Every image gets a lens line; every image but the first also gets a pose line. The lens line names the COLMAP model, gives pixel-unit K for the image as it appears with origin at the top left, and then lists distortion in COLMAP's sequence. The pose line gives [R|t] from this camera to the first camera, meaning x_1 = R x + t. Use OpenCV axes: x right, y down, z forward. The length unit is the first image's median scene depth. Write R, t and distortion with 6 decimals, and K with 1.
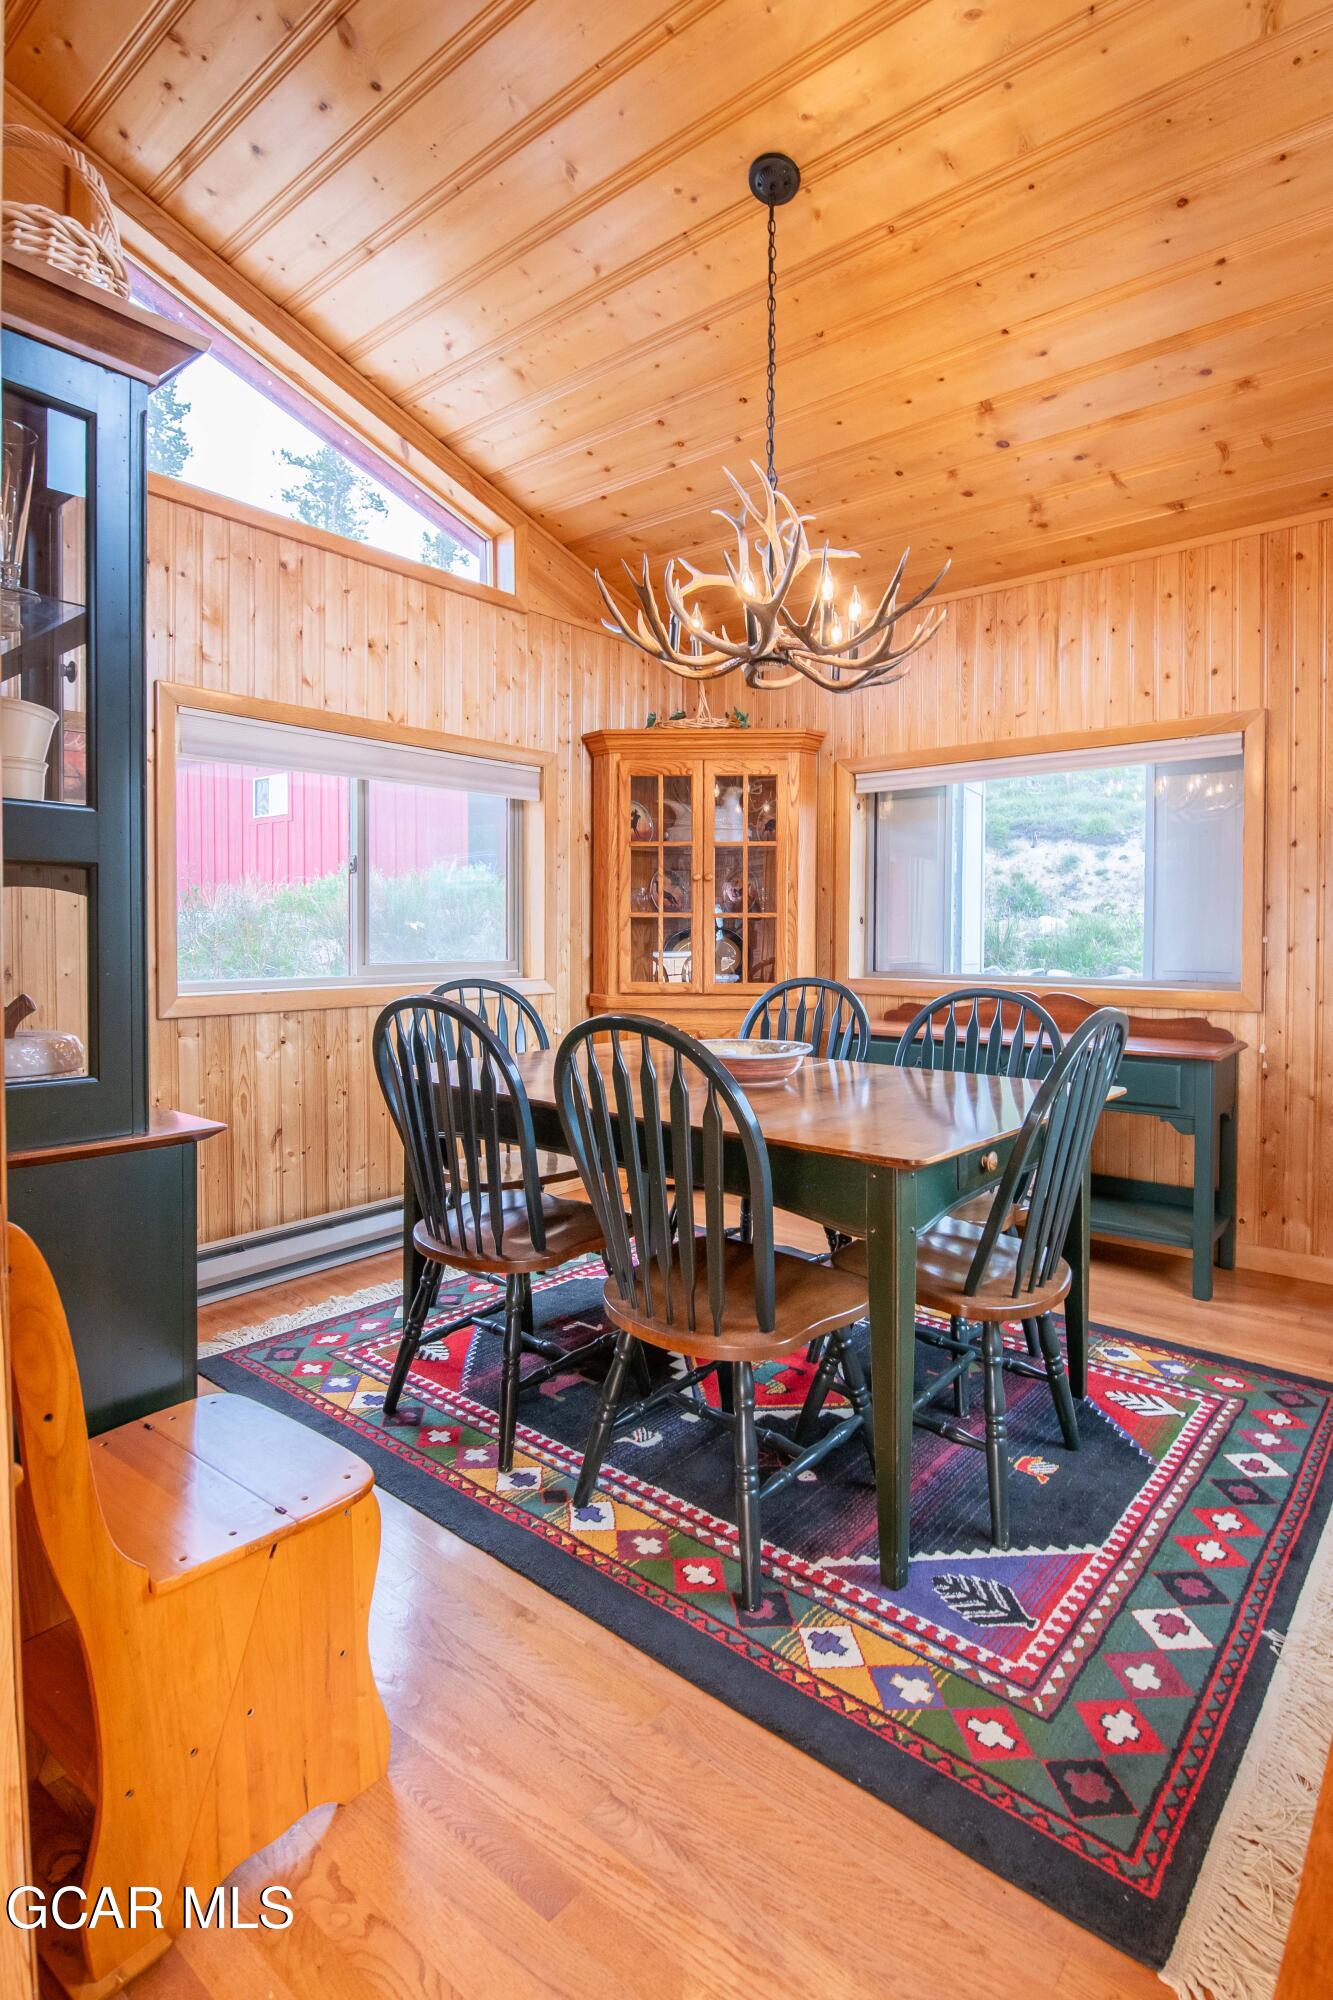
lens RADIAL K [[1015.7, 0, 666.4], [0, 1015.7, 953.3], [0, 0, 1]] dist [-0.000034, -0.000529]
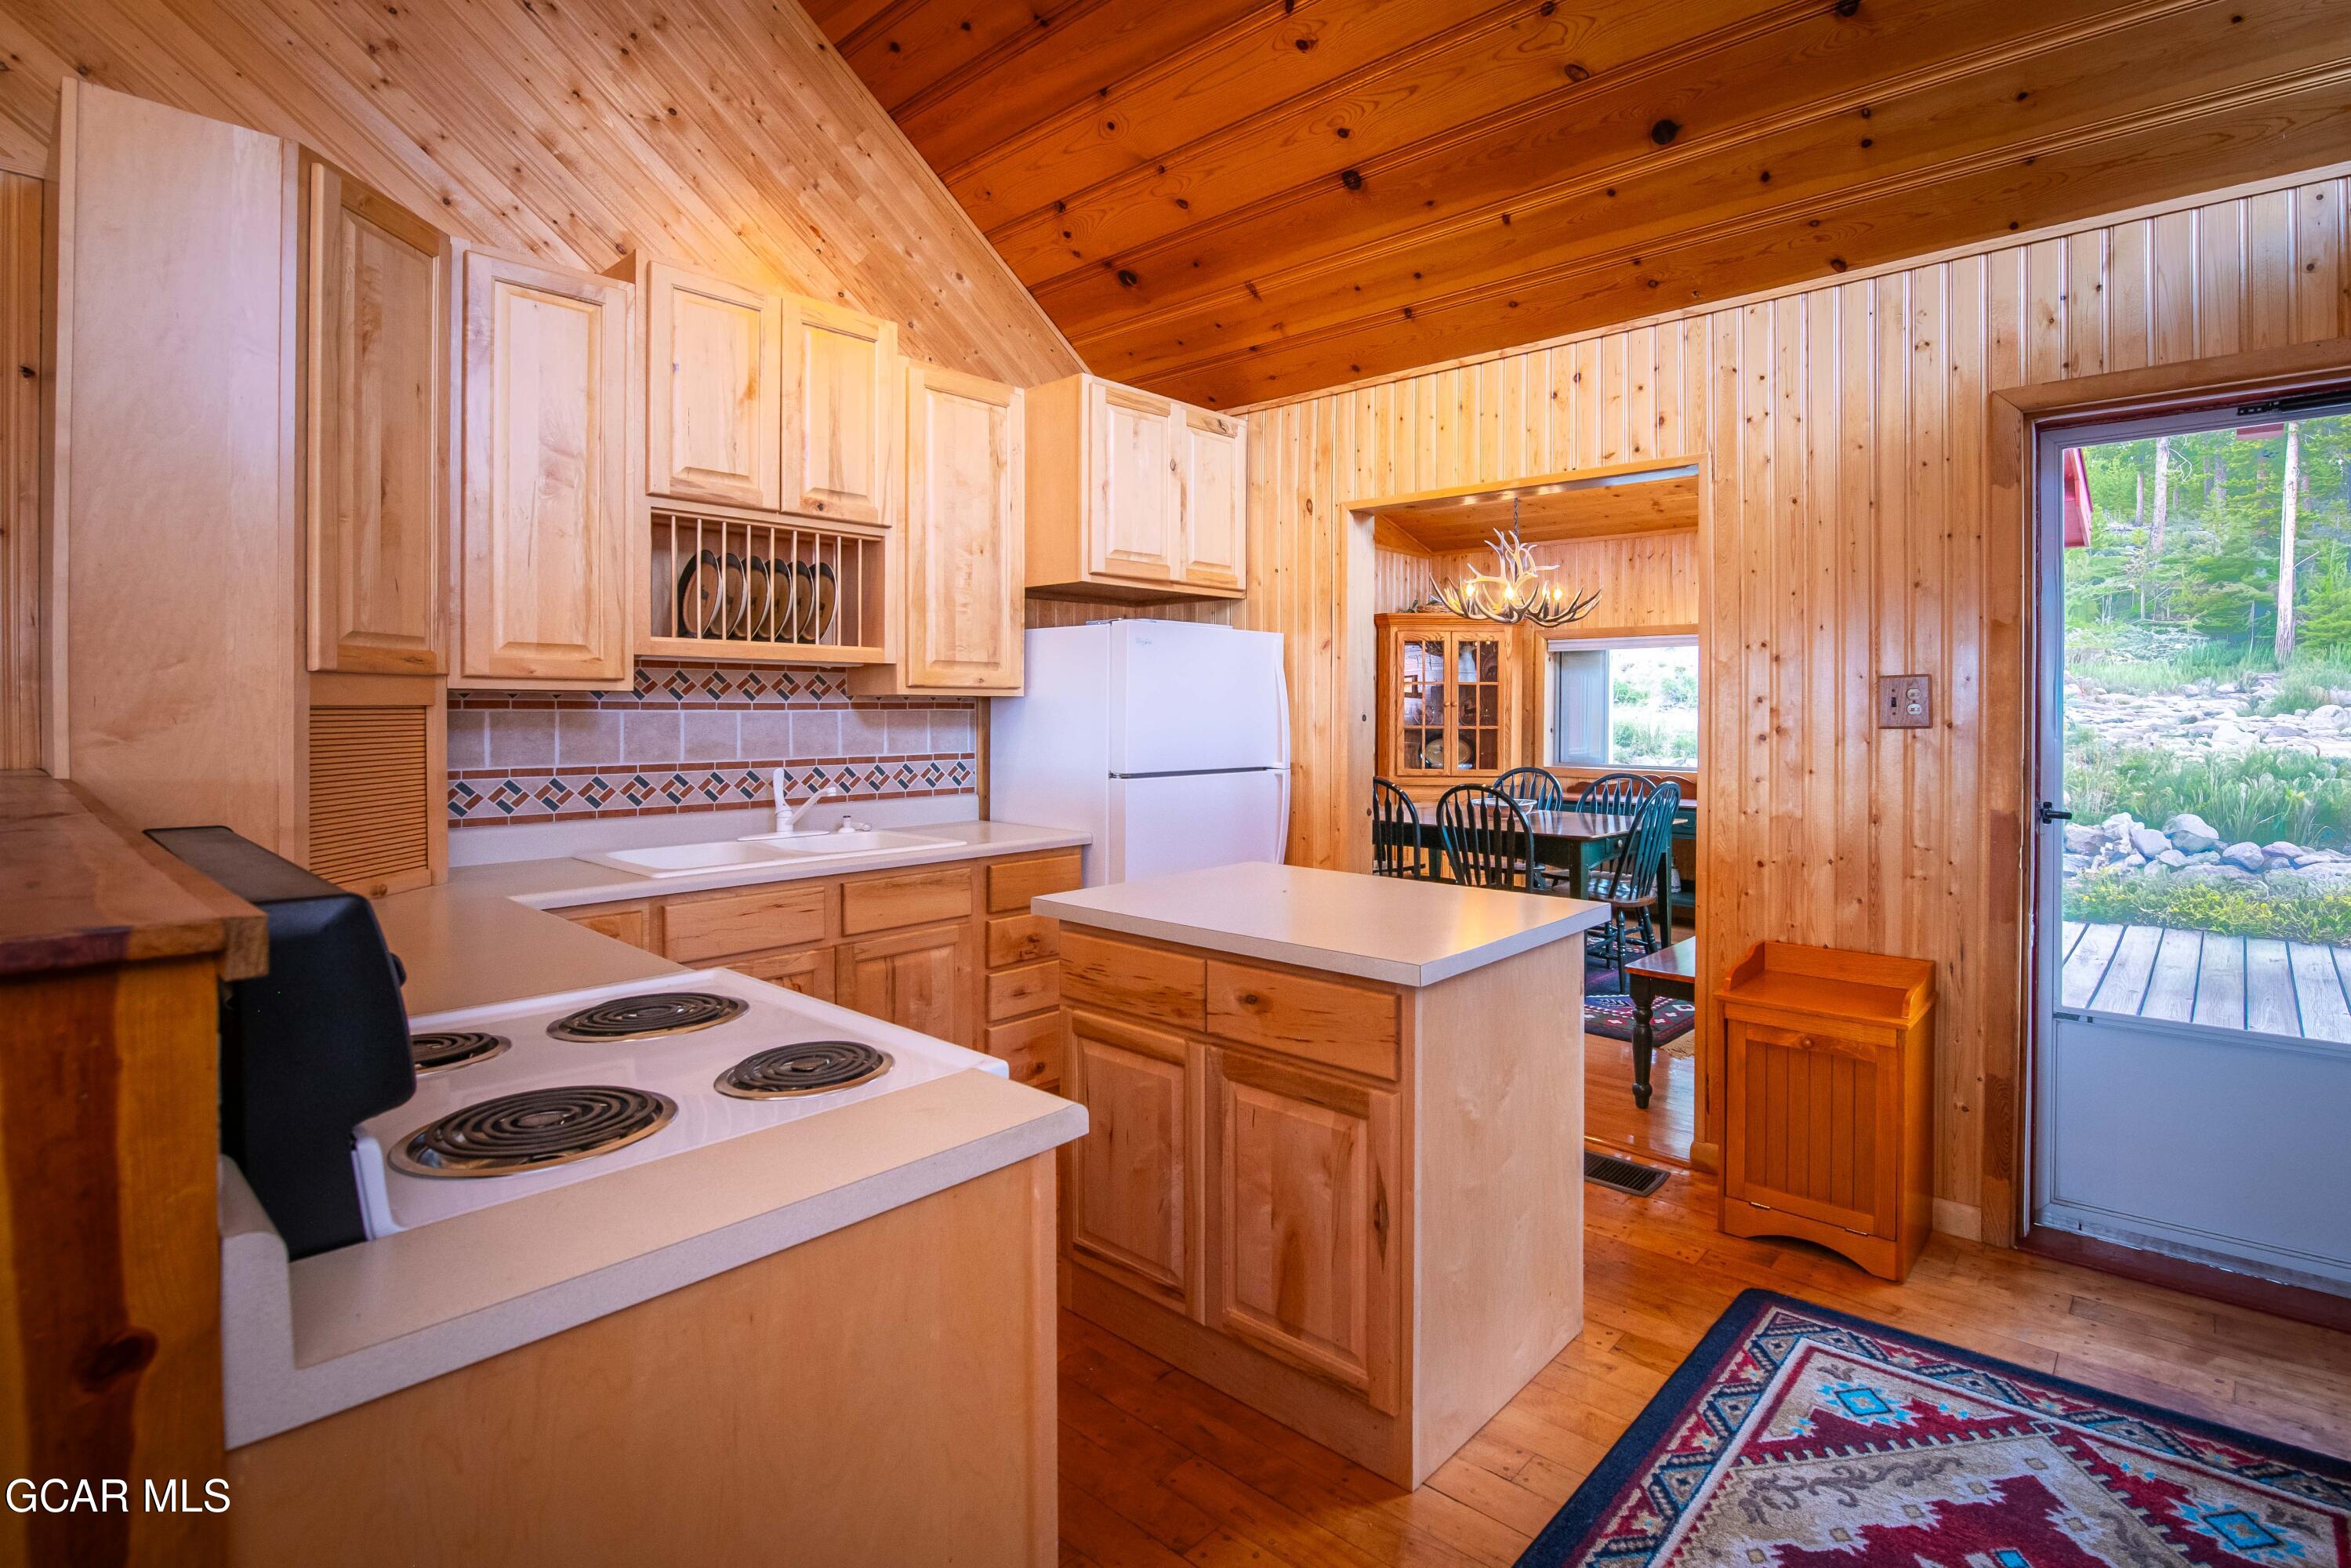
lens RADIAL K [[1194.0, 0, 1173.8], [0, 1194.0, 731.1], [0, 0, 1]] dist [-0.000034, -0.000529]
pose [[0.996090, -0.003092, -0.088291, -0.241023], [0.004212, 0.999913, 0.012497, -0.058224], [0.088244, -0.012820, 0.996016, -0.953456]]
